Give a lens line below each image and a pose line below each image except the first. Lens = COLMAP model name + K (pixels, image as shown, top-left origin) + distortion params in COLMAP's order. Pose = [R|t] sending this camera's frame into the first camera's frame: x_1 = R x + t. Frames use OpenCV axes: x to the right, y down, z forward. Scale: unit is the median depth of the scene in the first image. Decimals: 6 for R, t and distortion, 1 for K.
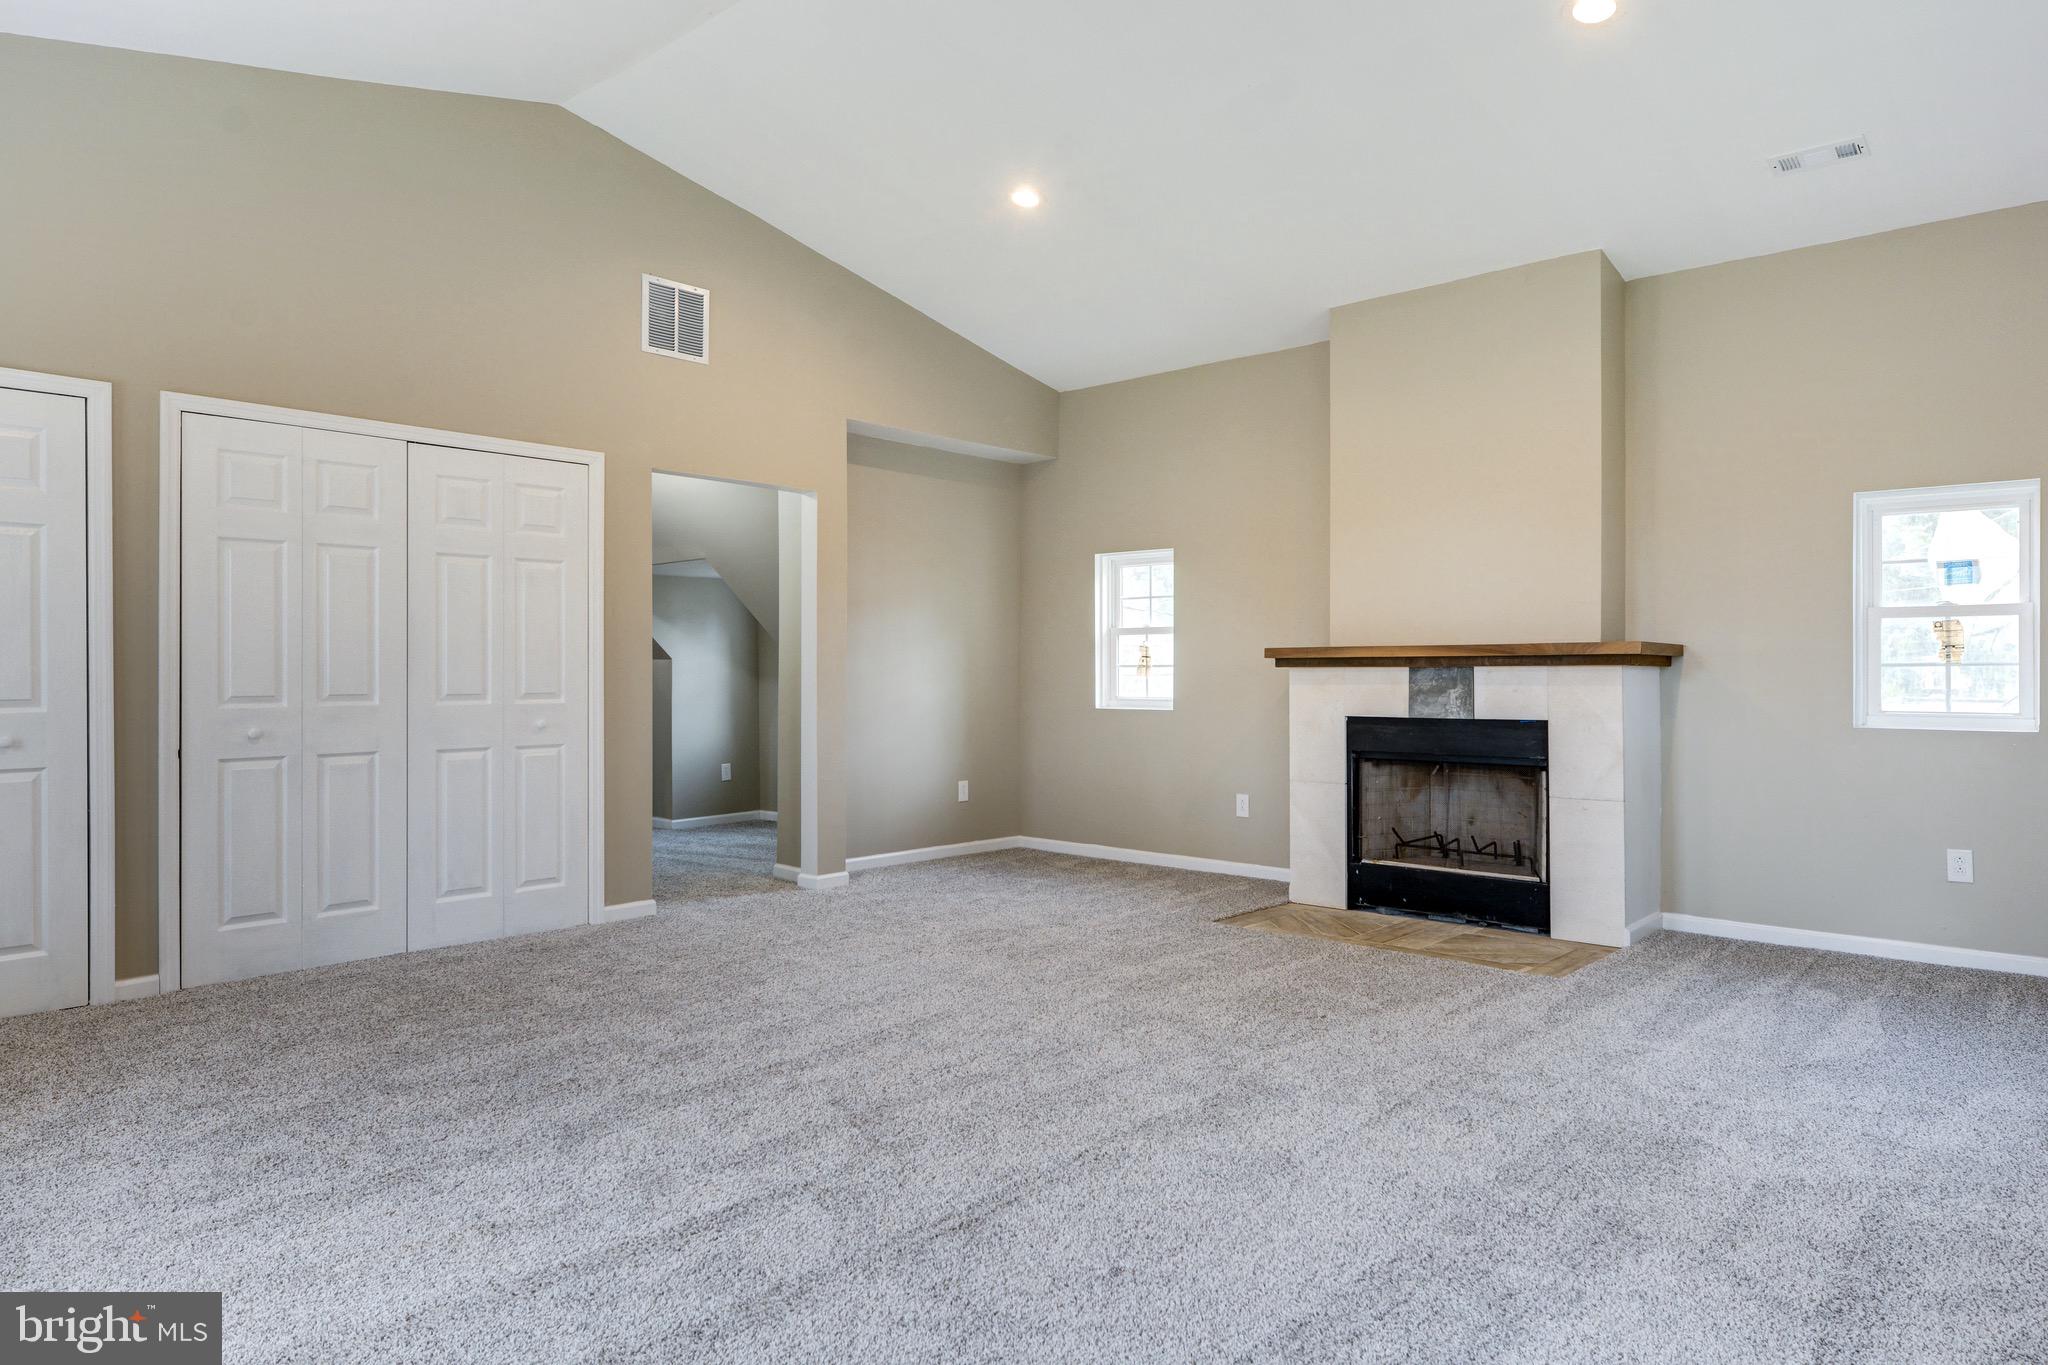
lens RADIAL K [[1234.4, 0, 1024.0], [0, 1234.4, 682.5], [0, 0, 1]] dist [0.000797, -0.000504]
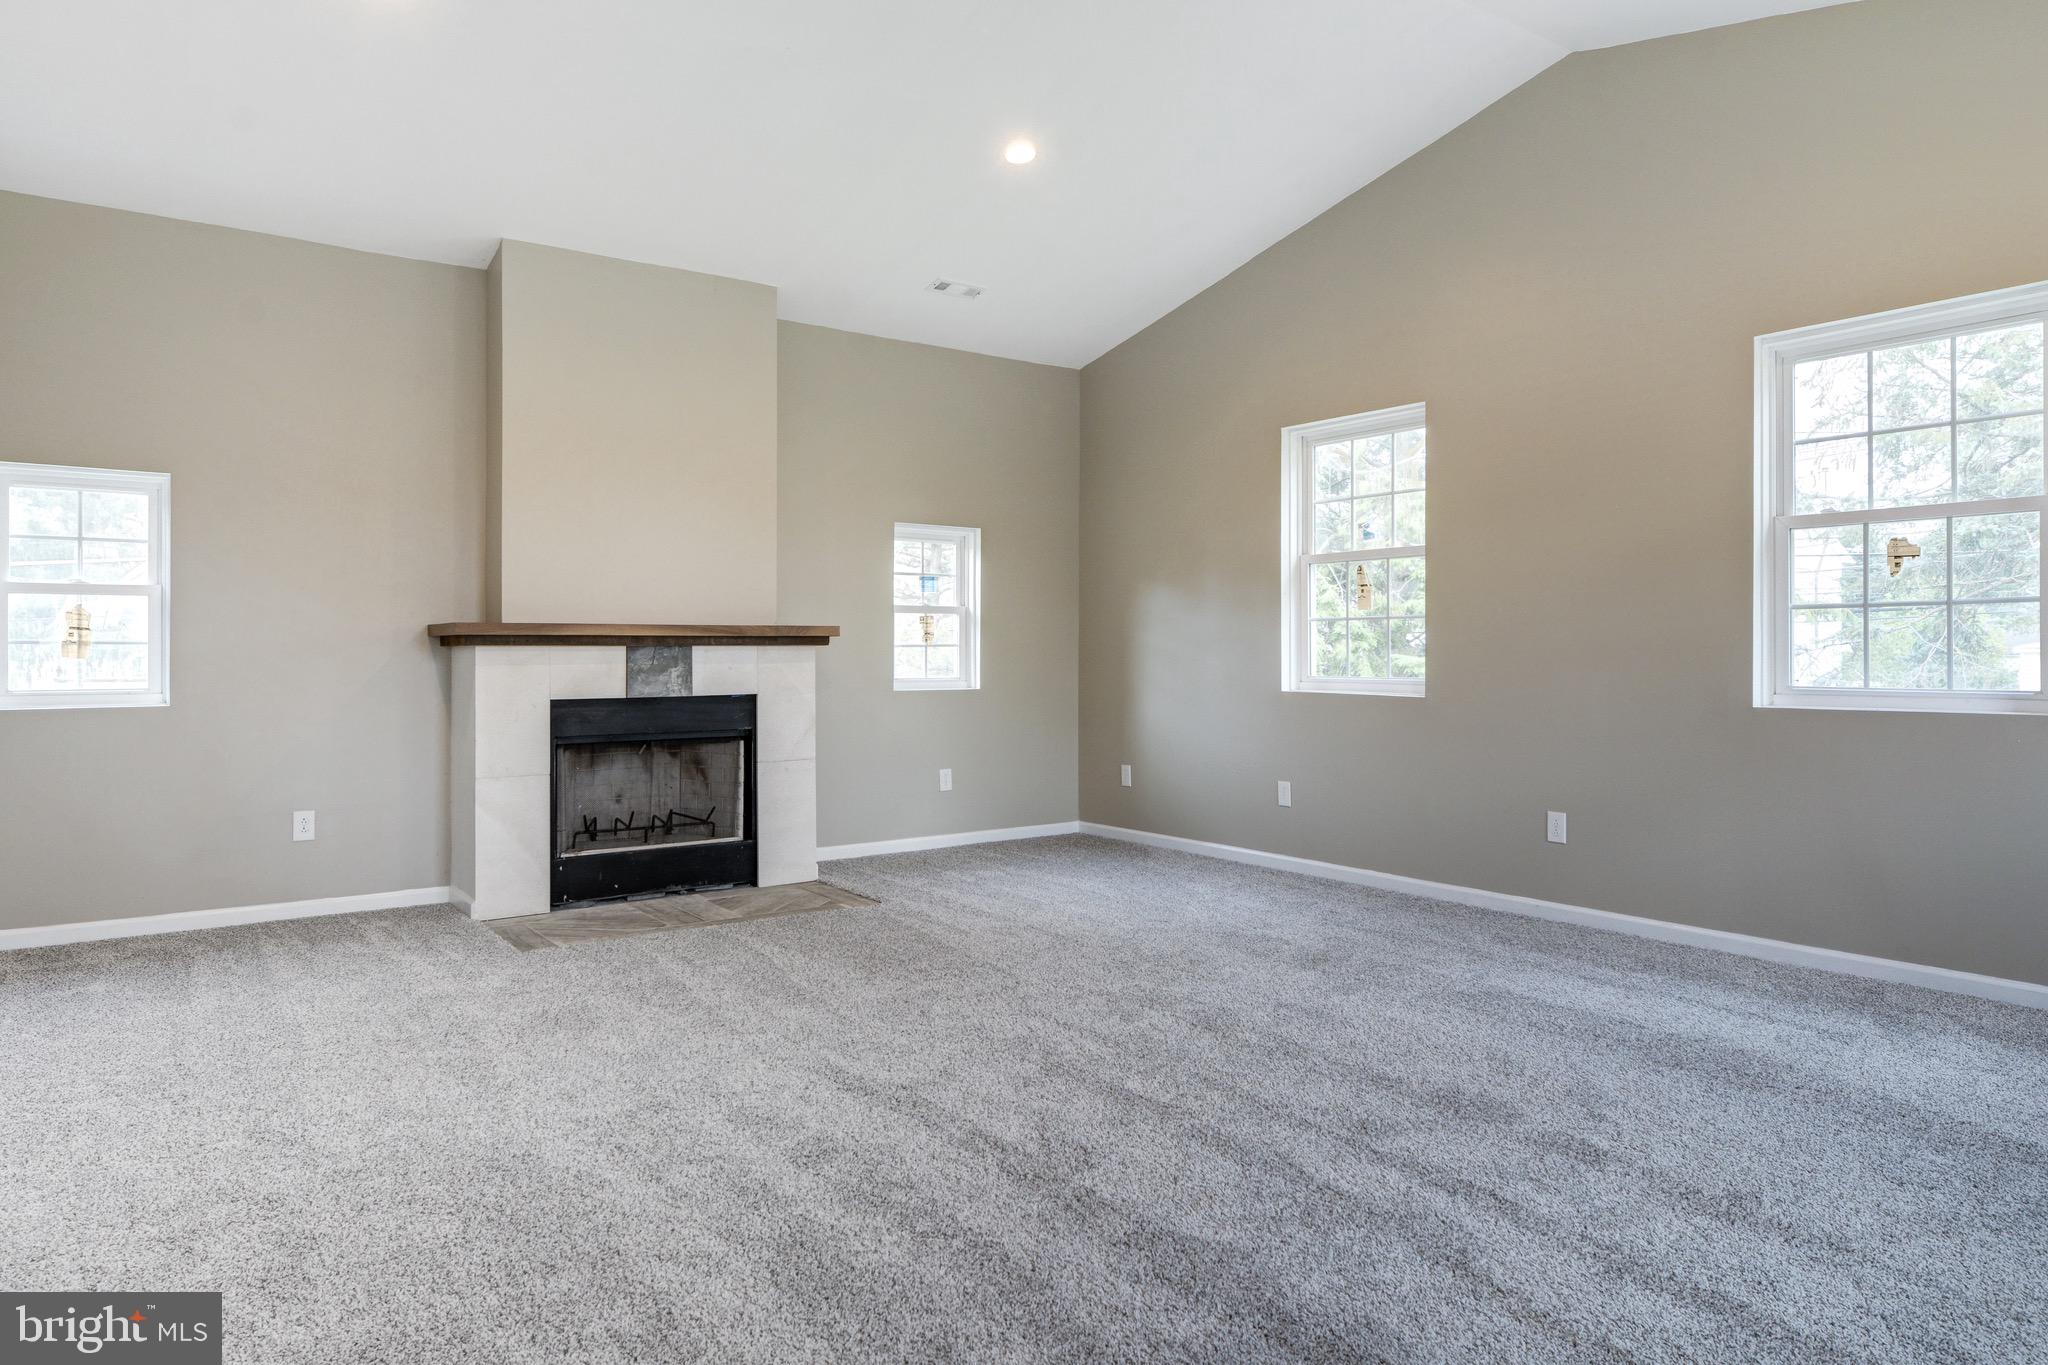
lens RADIAL K [[1257.5, 0, 1022.9], [0, 1257.5, 655.4], [0, 0, 1]] dist [0.005008, -0.000002]
pose [[0.223678, -0.002678, 0.974659, -0.595208], [0.009913, 0.999951, 0.000472, -0.002436], [-0.974613, 0.009556, 0.223693, 0.476792]]
